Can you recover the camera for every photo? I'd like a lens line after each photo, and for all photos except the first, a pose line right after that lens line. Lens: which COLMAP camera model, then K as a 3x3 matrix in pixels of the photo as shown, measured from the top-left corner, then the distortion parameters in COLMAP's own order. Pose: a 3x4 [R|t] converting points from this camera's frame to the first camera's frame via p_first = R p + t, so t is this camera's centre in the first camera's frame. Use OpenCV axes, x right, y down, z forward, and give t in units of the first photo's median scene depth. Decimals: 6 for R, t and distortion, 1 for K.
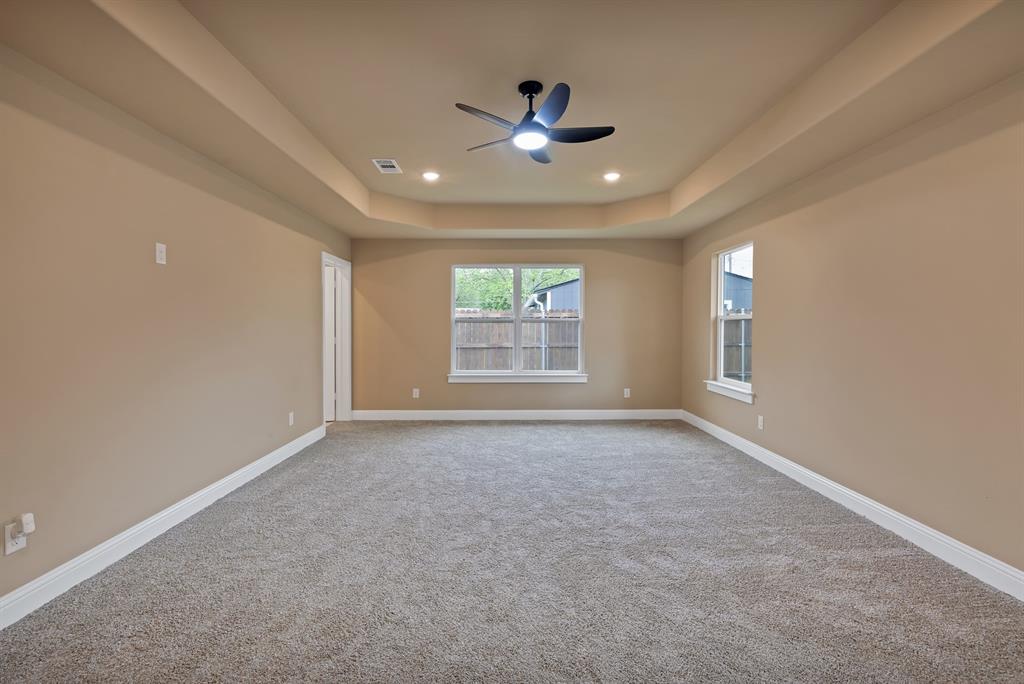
lens RADIAL K [[446.1, 0, 510.9], [0, 446.1, 336.4], [0, 0, 1]] dist [-0.000593, 0.000768]
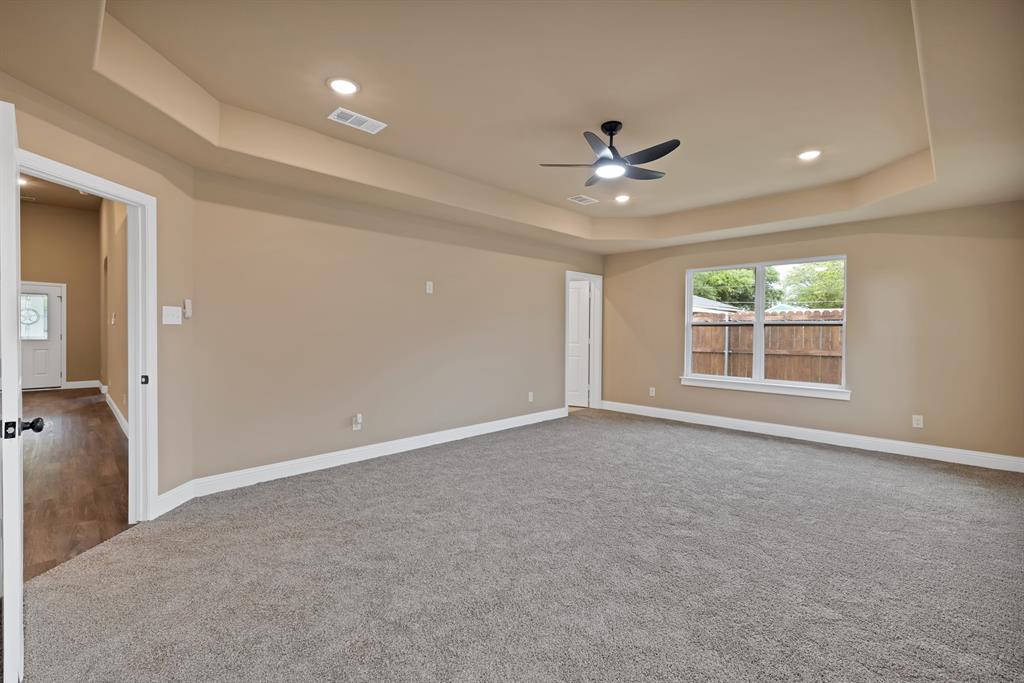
lens RADIAL K [[446.1, 0, 512.9], [0, 446.1, 340.1], [0, 0, 1]] dist [-0.000593, 0.000768]
pose [[0.703786, 0.022311, -0.710062, 0.428850], [-0.021773, 0.999715, 0.009831, -0.001327], [0.710078, 0.008541, 0.704071, -0.001902]]
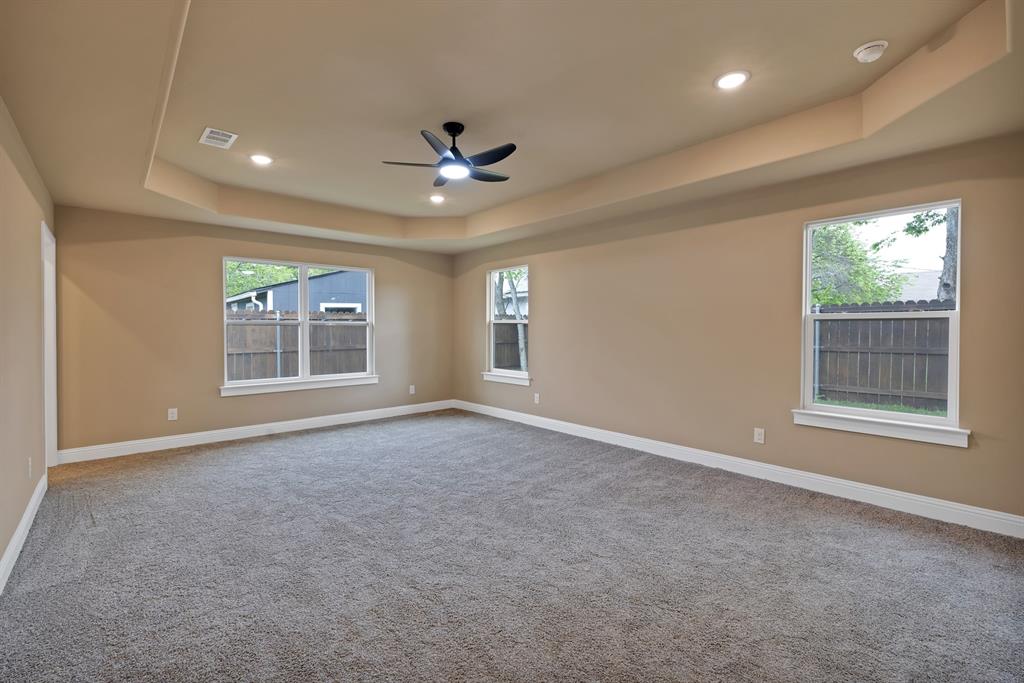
lens RADIAL K [[446.1, 0, 514.9], [0, 446.1, 333.9], [0, 0, 1]] dist [-0.000593, 0.000768]
pose [[0.751066, -0.008749, 0.660169, -0.378952], [0.016679, 0.999845, -0.005725, 0.000143], [-0.660017, 0.015311, 0.751095, 0.007388]]
